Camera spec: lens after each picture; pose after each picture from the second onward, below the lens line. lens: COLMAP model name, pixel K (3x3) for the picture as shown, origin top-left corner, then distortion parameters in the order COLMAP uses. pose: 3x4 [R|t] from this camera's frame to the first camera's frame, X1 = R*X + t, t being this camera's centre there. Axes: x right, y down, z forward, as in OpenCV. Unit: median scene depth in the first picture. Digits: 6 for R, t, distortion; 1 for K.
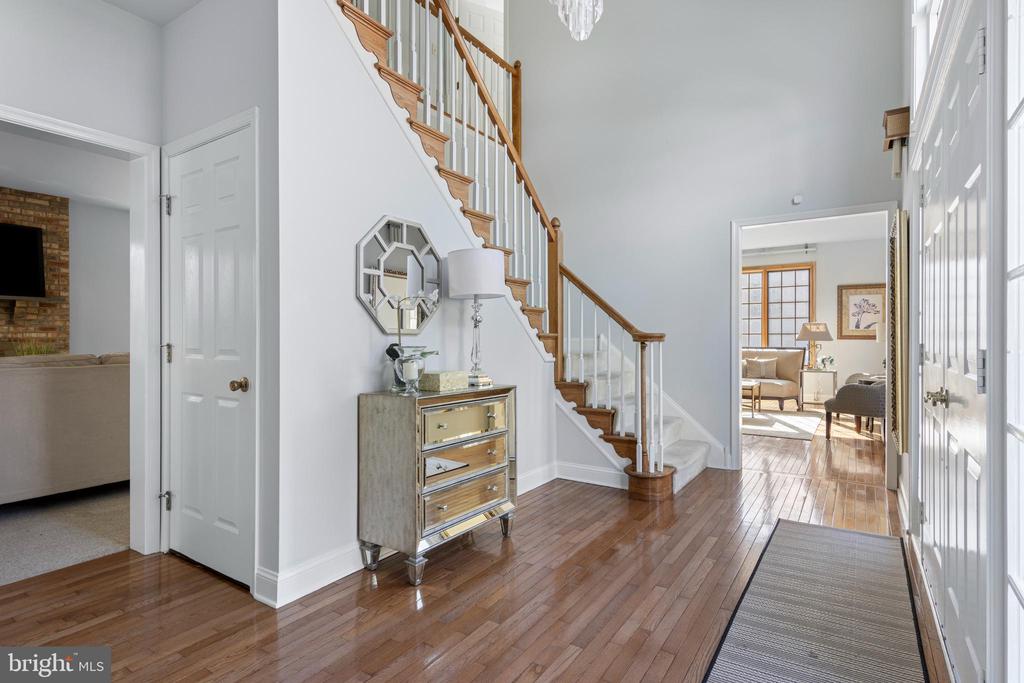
lens RADIAL K [[521.4, 0, 504.7], [0, 521.4, 342.4], [0, 0, 1]] dist [0.001815, -0.000901]
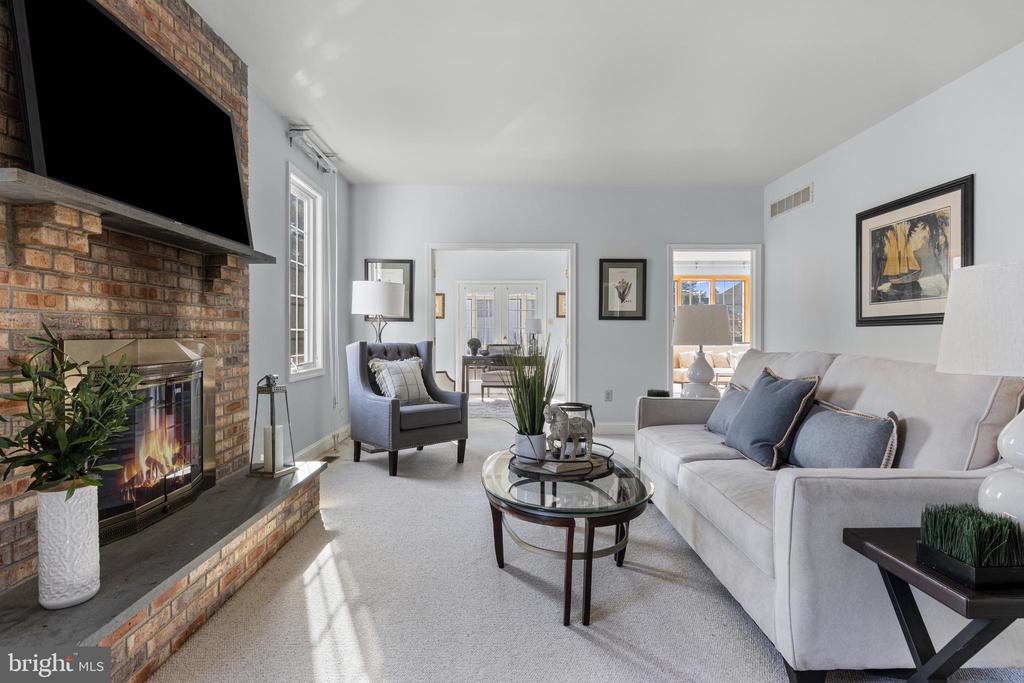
lens RADIAL K [[521.4, 0, 510.2], [0, 521.4, 344.0], [0, 0, 1]] dist [0.001815, -0.000901]
pose [[0.810420, -0.008129, 0.585793, -0.728505], [-0.000675, 0.999890, 0.014809, -0.002792], [-0.585849, -0.012397, 0.810325, 0.322922]]
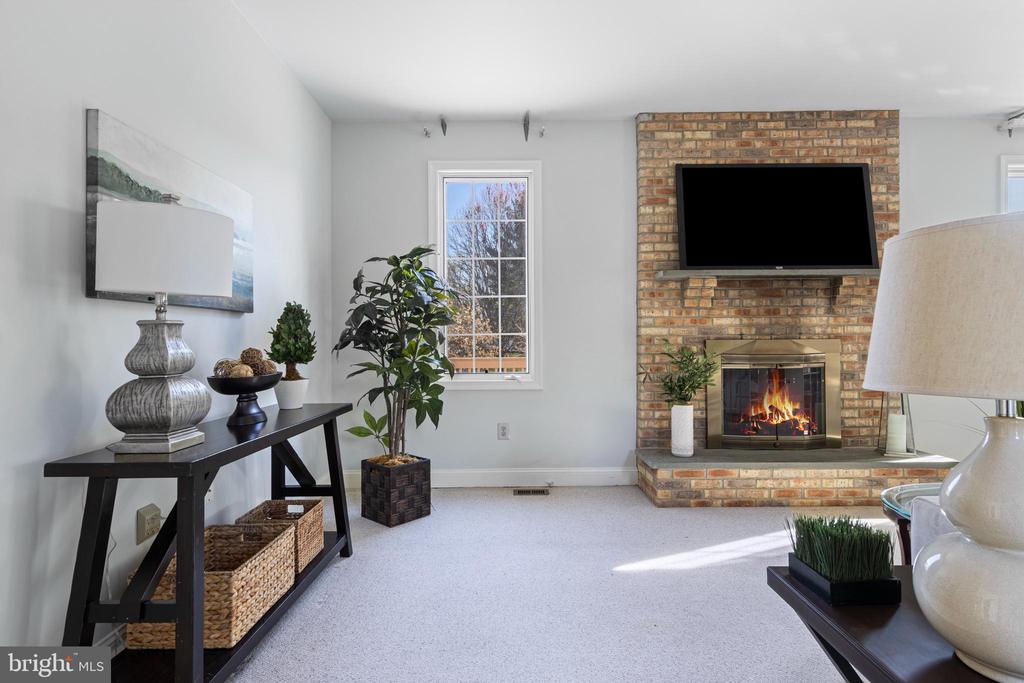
lens RADIAL K [[521.4, 0, 510.7], [0, 521.4, 340.0], [0, 0, 1]] dist [0.001815, -0.000901]
pose [[0.566493, 0.000461, -0.824067, -0.456853], [0.002366, 0.999995, 0.002186, -0.002317], [0.824063, -0.003188, 0.566489, 0.204784]]
